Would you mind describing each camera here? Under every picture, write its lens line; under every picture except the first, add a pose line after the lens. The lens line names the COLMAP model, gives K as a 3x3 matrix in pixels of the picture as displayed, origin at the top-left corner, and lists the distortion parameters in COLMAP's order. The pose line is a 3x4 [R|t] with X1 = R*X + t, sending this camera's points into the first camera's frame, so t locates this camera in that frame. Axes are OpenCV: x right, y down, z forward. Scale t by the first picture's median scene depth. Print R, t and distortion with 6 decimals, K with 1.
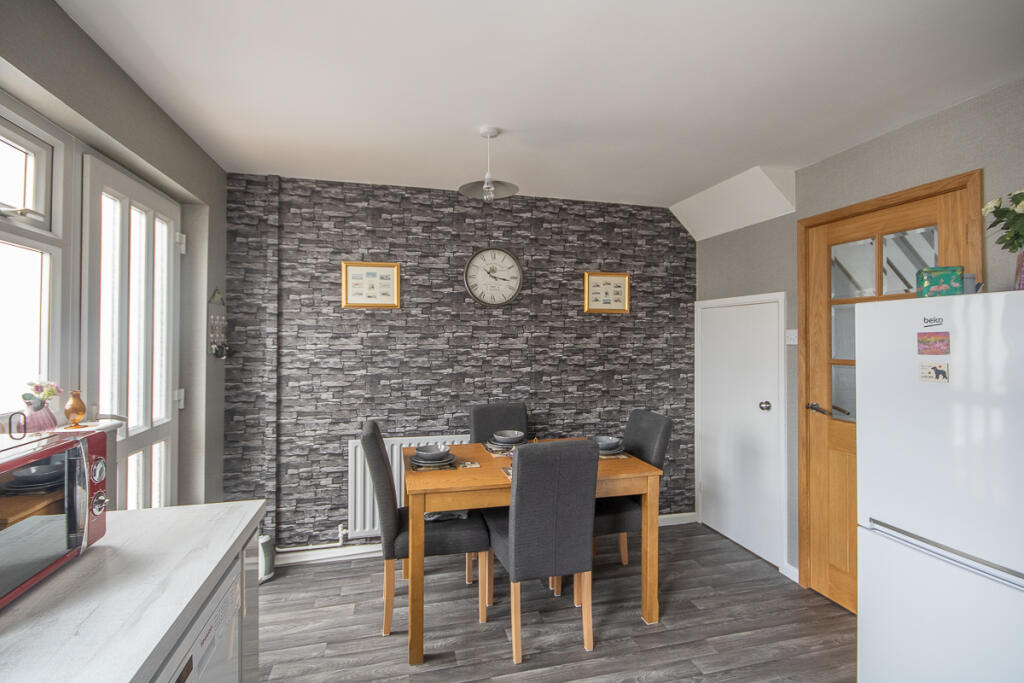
lens RADIAL K [[481.1, 0, 514.0], [0, 481.1, 336.5], [0, 0, 1]] dist [0.004685, -0.000613]
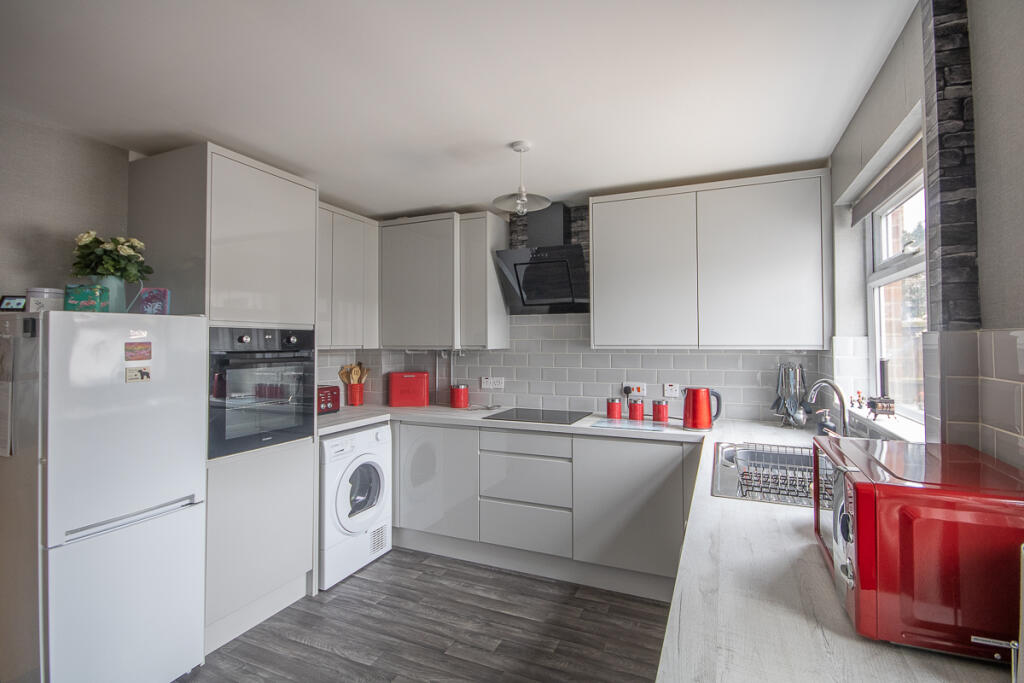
lens RADIAL K [[481.1, 0, 511.9], [0, 481.1, 333.3], [0, 0, 1]] dist [0.004685, -0.000613]
pose [[-0.785550, 0.016630, 0.618575, -0.679209], [0.003334, 0.999738, -0.022644, -0.000895], [-0.618789, -0.015726, -0.785400, 1.411225]]
